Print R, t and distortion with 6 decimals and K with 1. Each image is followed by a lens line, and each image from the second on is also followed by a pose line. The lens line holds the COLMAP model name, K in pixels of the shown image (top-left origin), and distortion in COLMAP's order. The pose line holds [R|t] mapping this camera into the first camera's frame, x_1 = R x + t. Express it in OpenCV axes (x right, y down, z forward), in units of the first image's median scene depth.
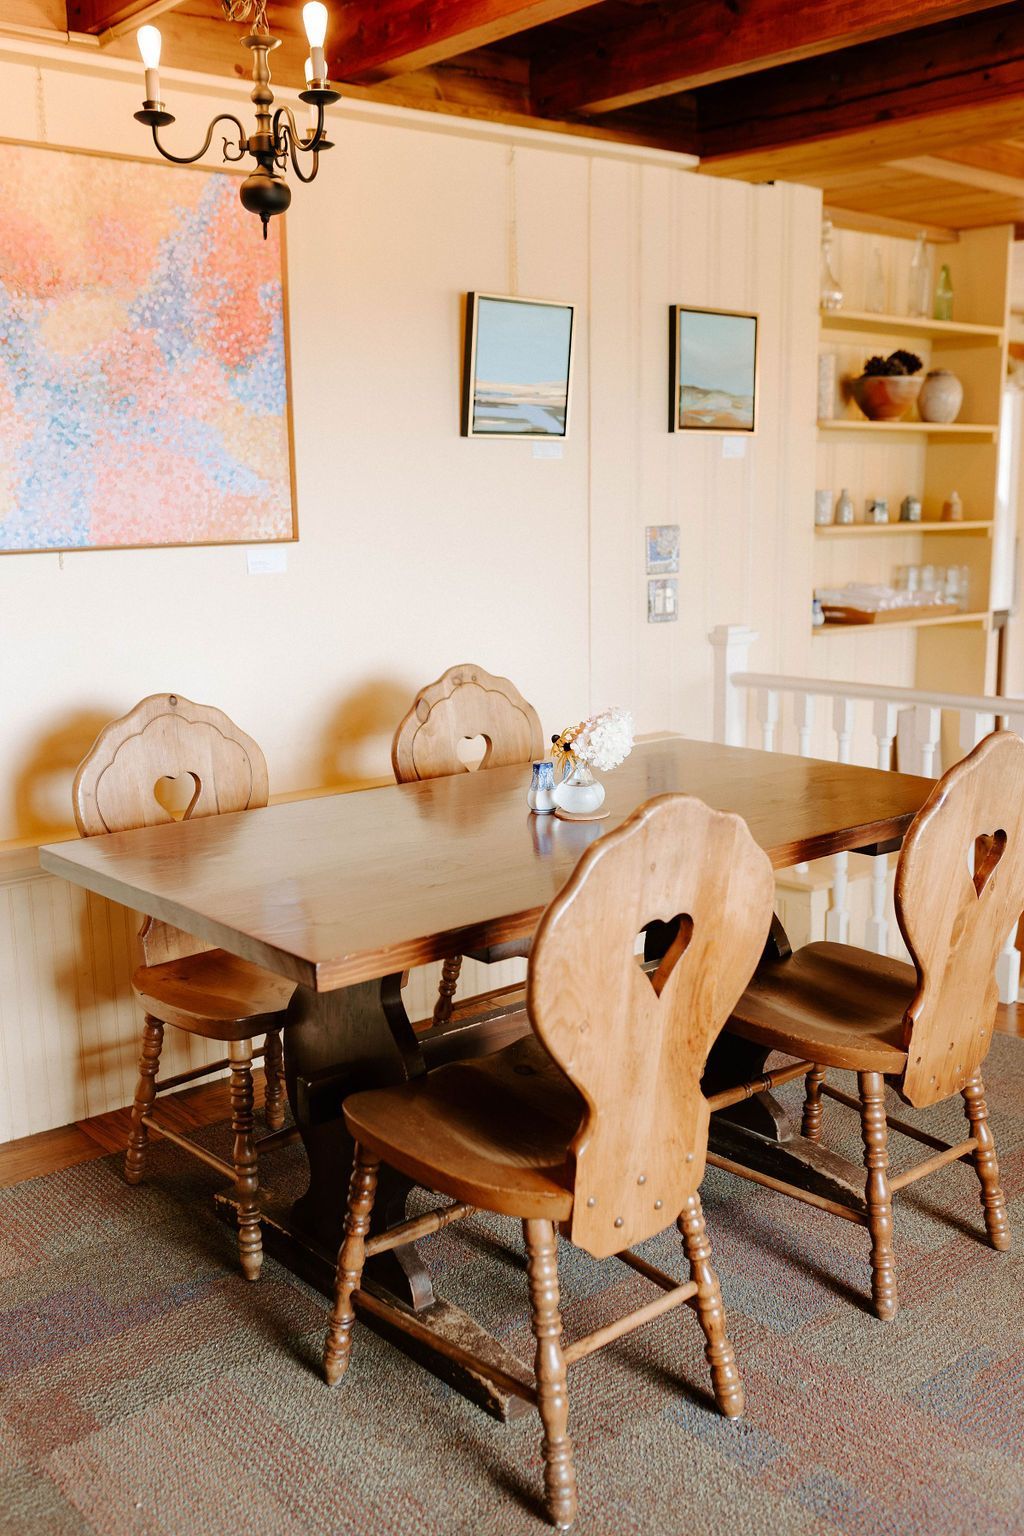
lens RADIAL K [[1443.2, 0, 512.6], [0, 1443.2, 789.2], [0, 0, 1]] dist [0.008157, 0.006312]
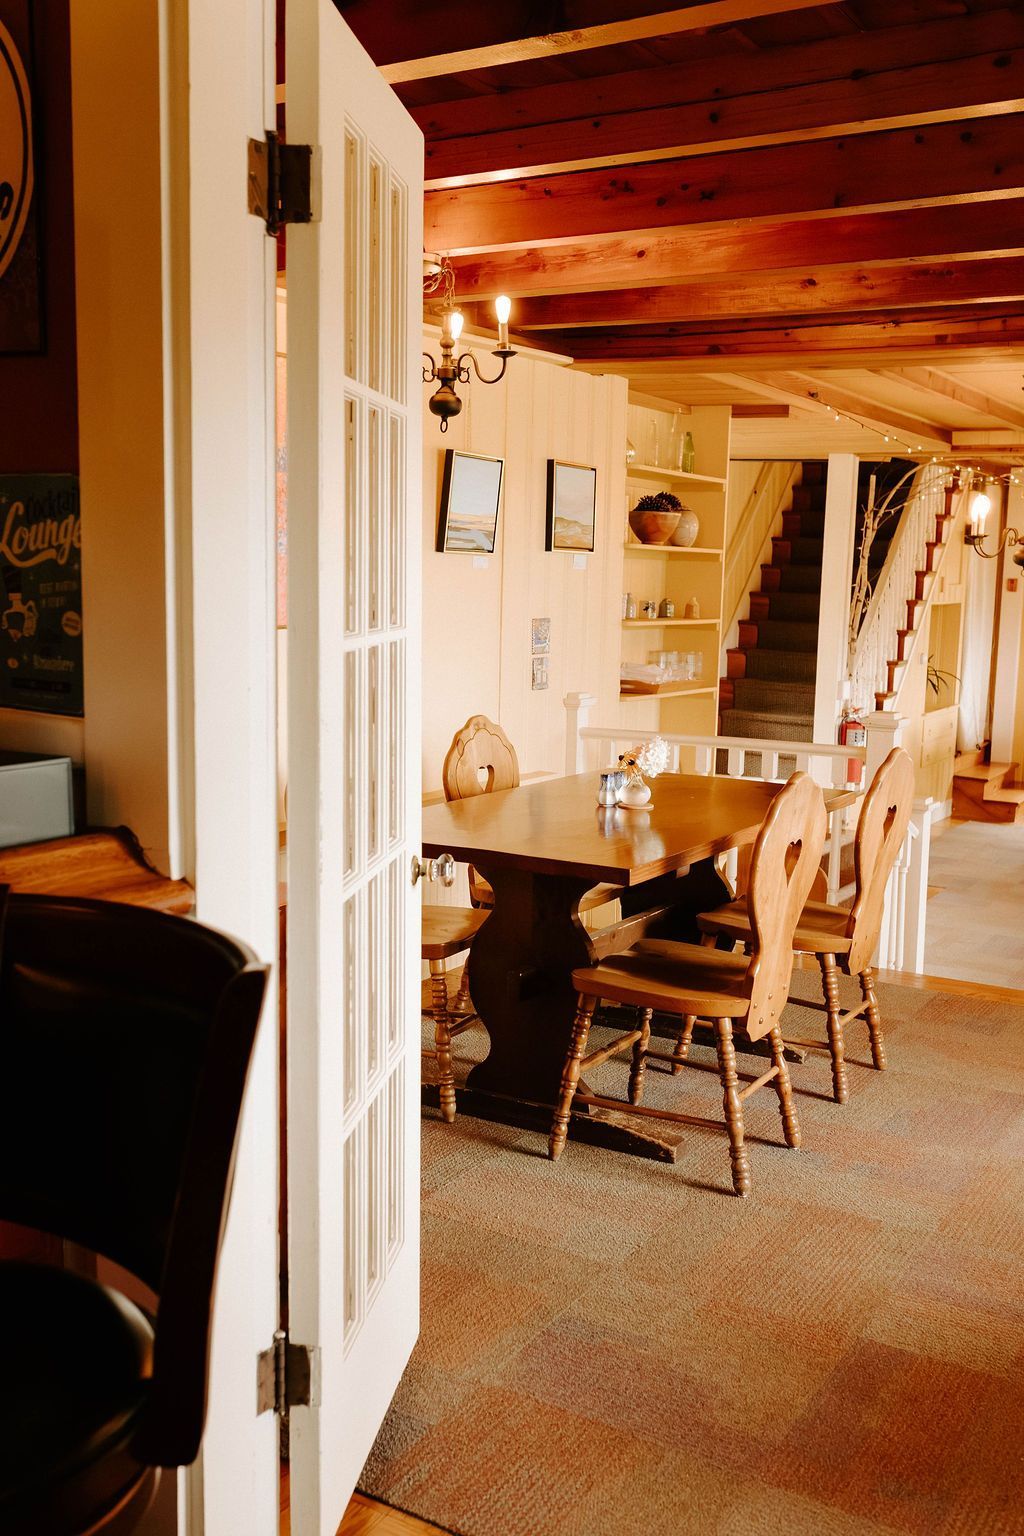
lens RADIAL K [[1443.2, 0, 512.6], [0, 1443.2, 789.2], [0, 0, 1]] dist [0.008157, 0.006312]
pose [[0.951522, -0.013583, 0.307280, -0.348779], [0.030854, 0.998200, -0.051420, 0.046965], [-0.306028, 0.058408, 0.950229, -0.274184]]
